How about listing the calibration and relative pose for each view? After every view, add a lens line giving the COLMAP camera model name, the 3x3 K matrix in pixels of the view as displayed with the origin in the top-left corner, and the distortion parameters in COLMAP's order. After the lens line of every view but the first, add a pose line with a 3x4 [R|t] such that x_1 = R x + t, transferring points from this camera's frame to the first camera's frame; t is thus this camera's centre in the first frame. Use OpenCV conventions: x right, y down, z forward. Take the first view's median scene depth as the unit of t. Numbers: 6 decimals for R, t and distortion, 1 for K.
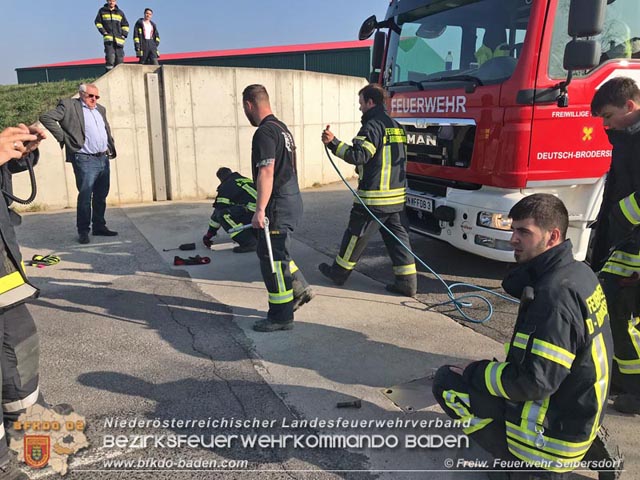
lens RADIAL K [[527.6, 0, 320.0], [0, 527.6, 240.0], [0, 0, 1]] dist [0.000416, -0.000629]
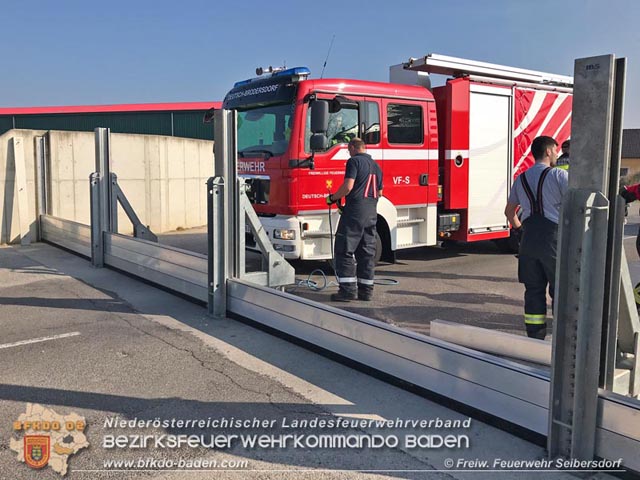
lens RADIAL K [[609.7, 0, 320.0], [0, 609.7, 240.0], [0, 0, 1]] dist [0.002063, -0.006723]
pose [[0.978860, -0.012578, 0.204146, 0.038875], [0.036905, 0.992587, -0.115799, 0.166510], [-0.201176, 0.120885, 0.972067, -0.724903]]
